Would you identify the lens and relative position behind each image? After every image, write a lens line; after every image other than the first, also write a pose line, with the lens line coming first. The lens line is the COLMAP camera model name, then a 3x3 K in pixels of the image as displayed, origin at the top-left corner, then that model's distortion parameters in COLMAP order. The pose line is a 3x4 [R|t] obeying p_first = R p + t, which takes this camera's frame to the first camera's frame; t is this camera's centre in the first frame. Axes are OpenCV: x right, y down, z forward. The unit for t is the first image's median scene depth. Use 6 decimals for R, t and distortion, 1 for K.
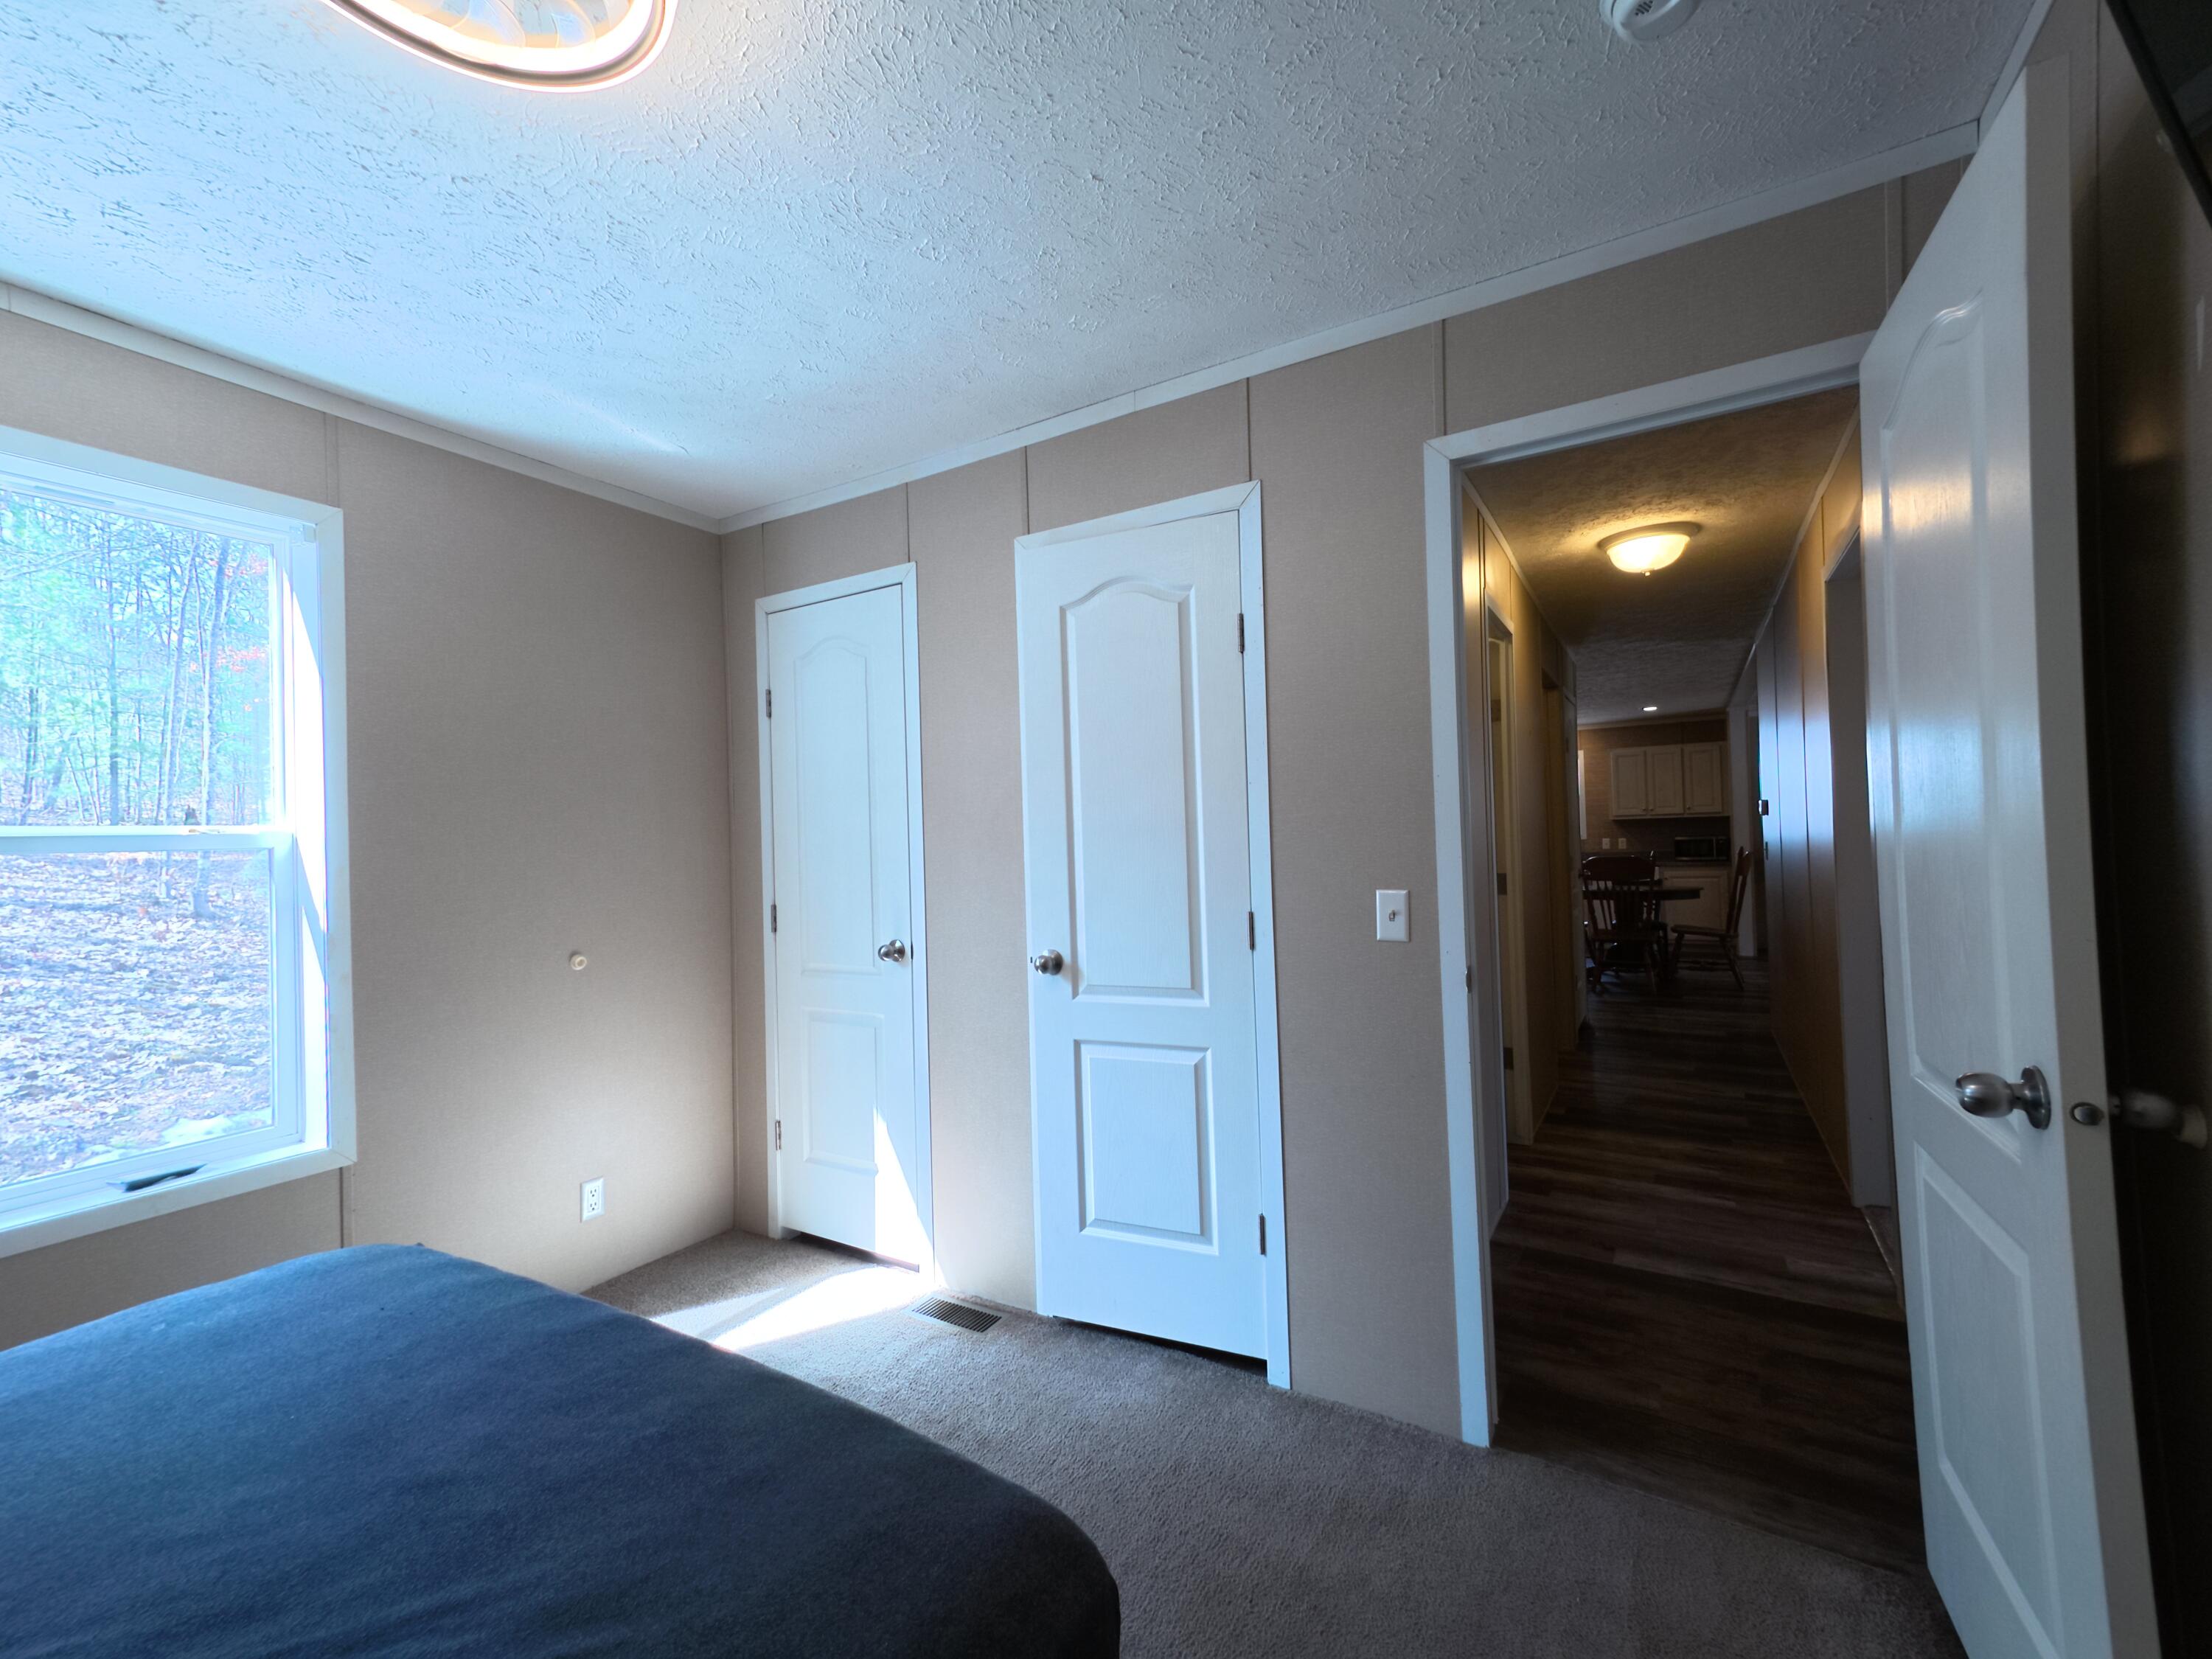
lens RADIAL K [[942.6, 0, 1100.1], [0, 942.6, 831.9], [0, 0, 1]] dist [0.025767, 0.002654]
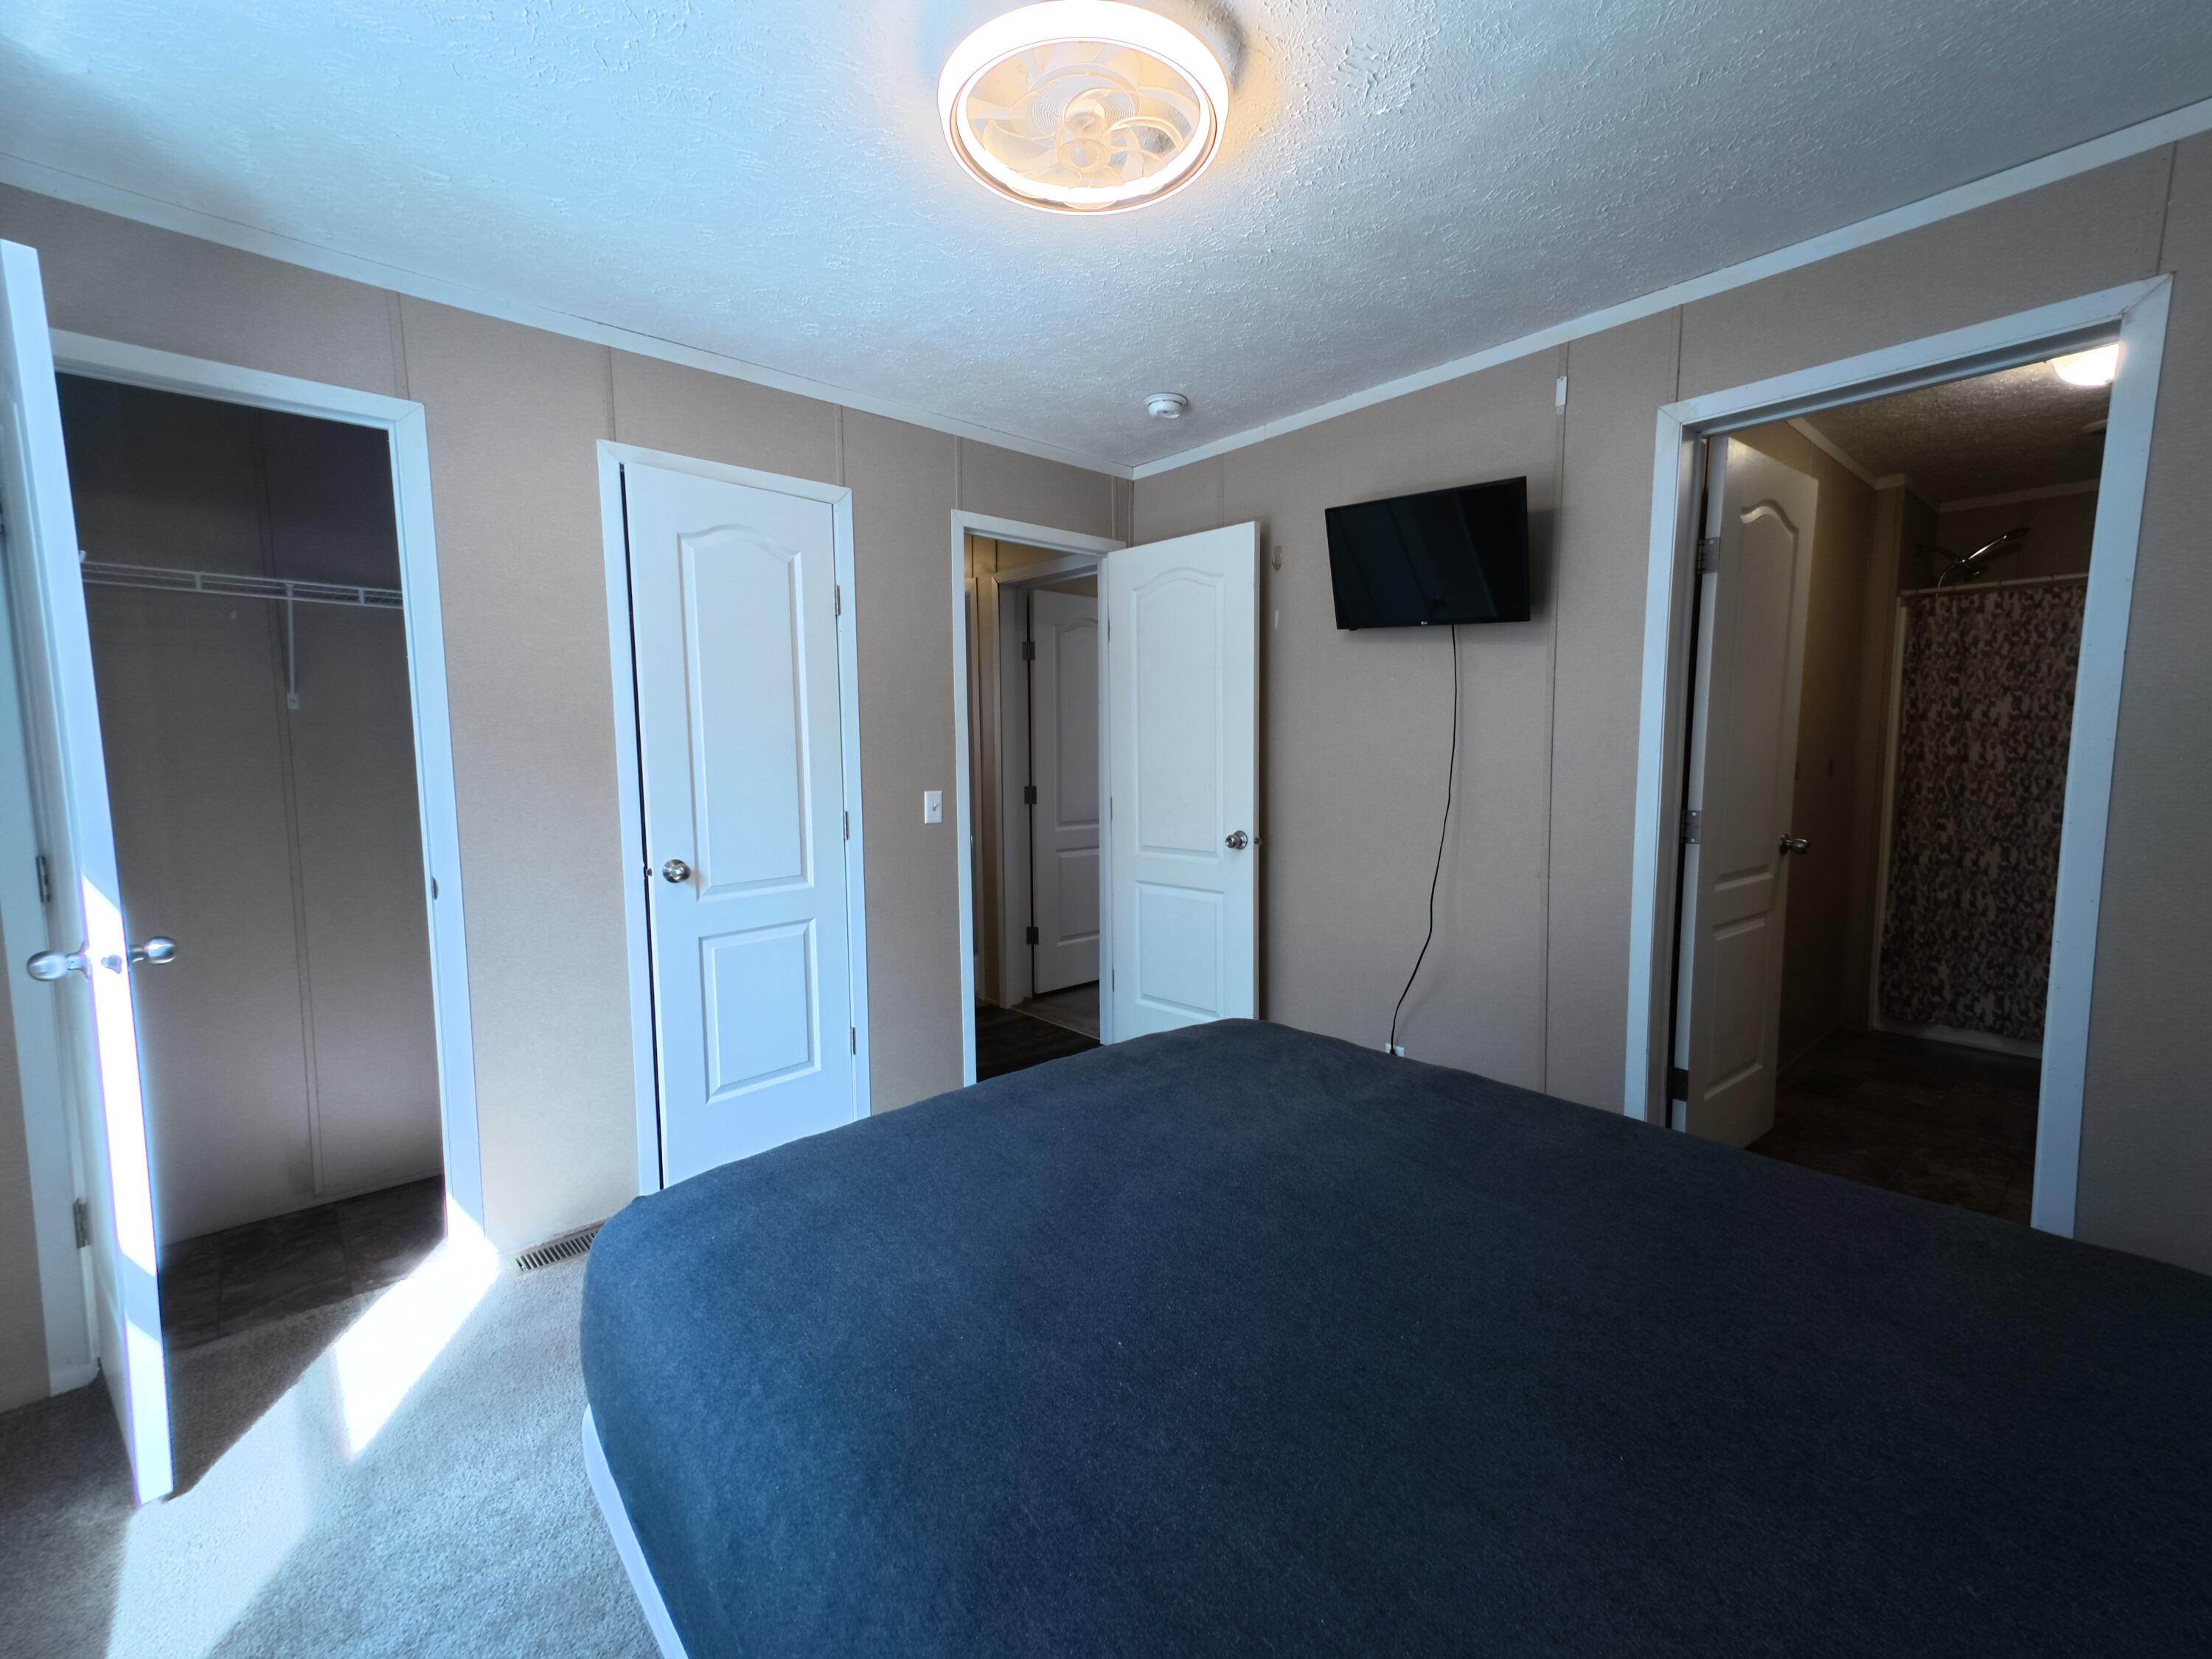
lens RADIAL K [[942.6, 0, 1112.7], [0, 942.6, 829.1], [0, 0, 1]] dist [0.025767, 0.002654]
pose [[0.294549, -0.062427, 0.953595, -0.989172], [-0.016929, 0.997367, 0.070521, 0.007165], [-0.955486, -0.036915, 0.292717, 0.227959]]
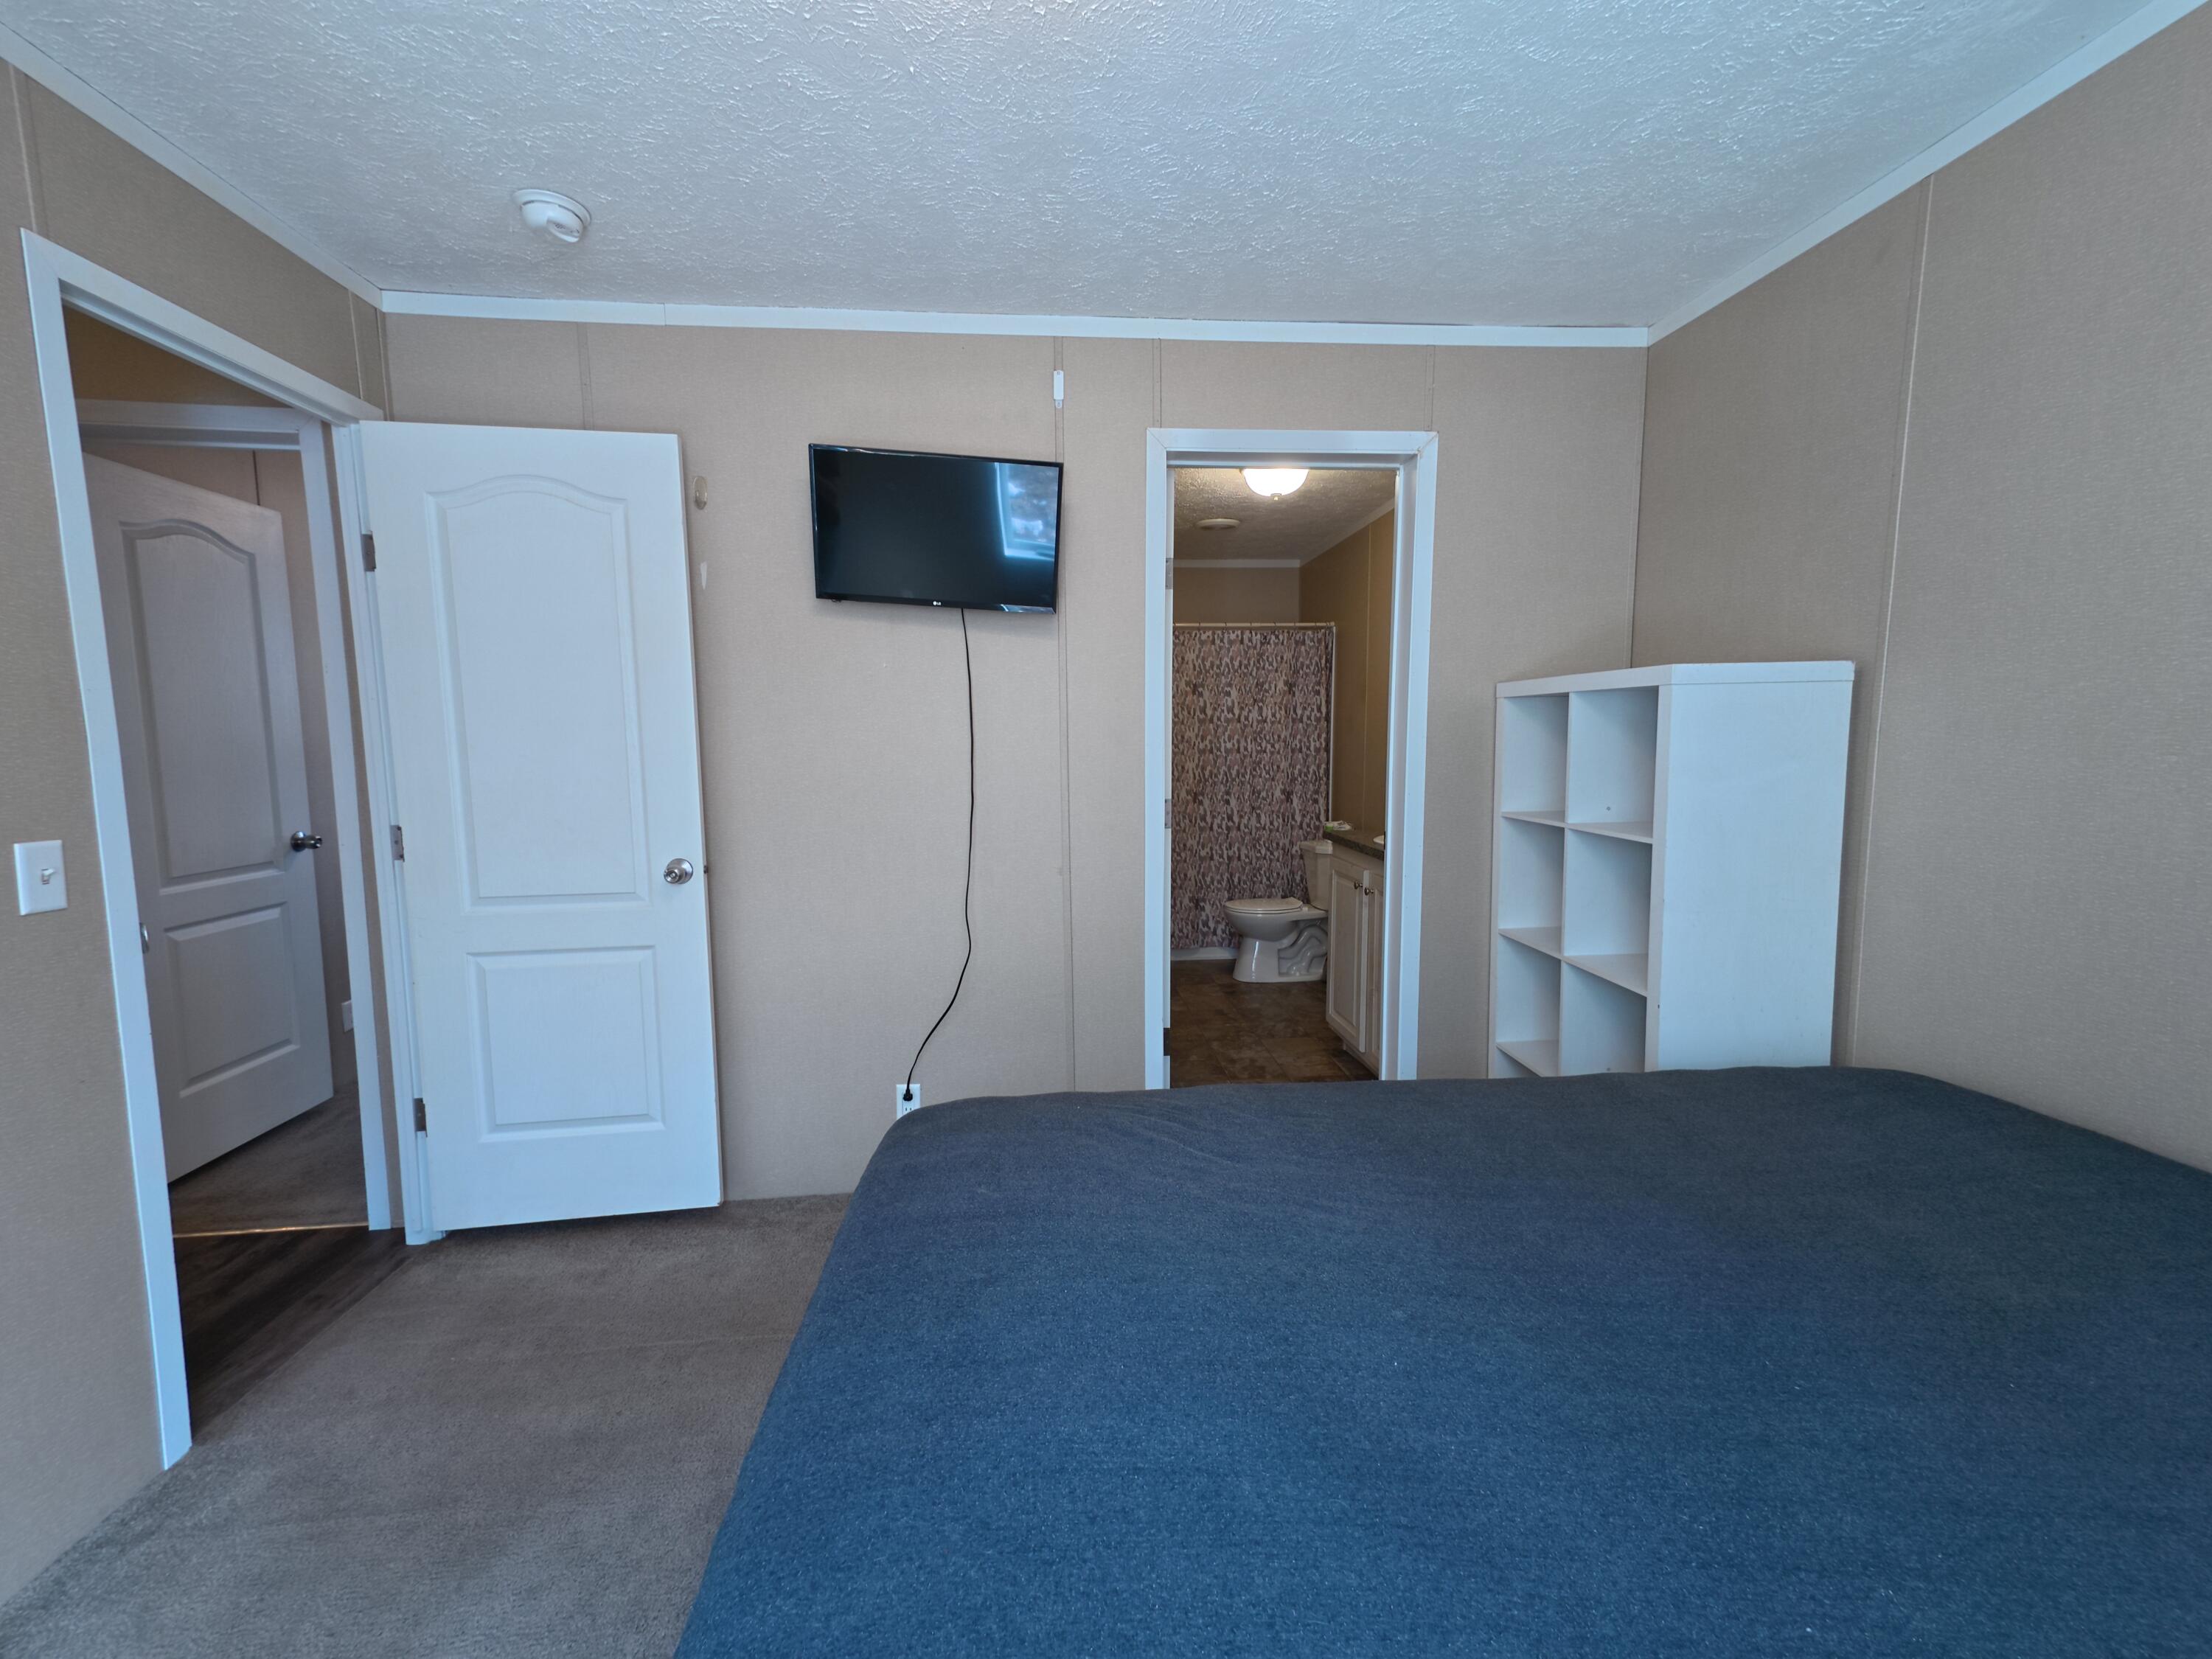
lens RADIAL K [[942.6, 0, 1093.9], [0, 942.6, 828.0], [0, 0, 1]] dist [0.025767, 0.002654]
pose [[-0.582549, -0.051930, 0.811135, -0.686606], [0.007501, 0.997571, 0.069254, 0.003739], [-0.812761, 0.046428, -0.580744, 0.696687]]
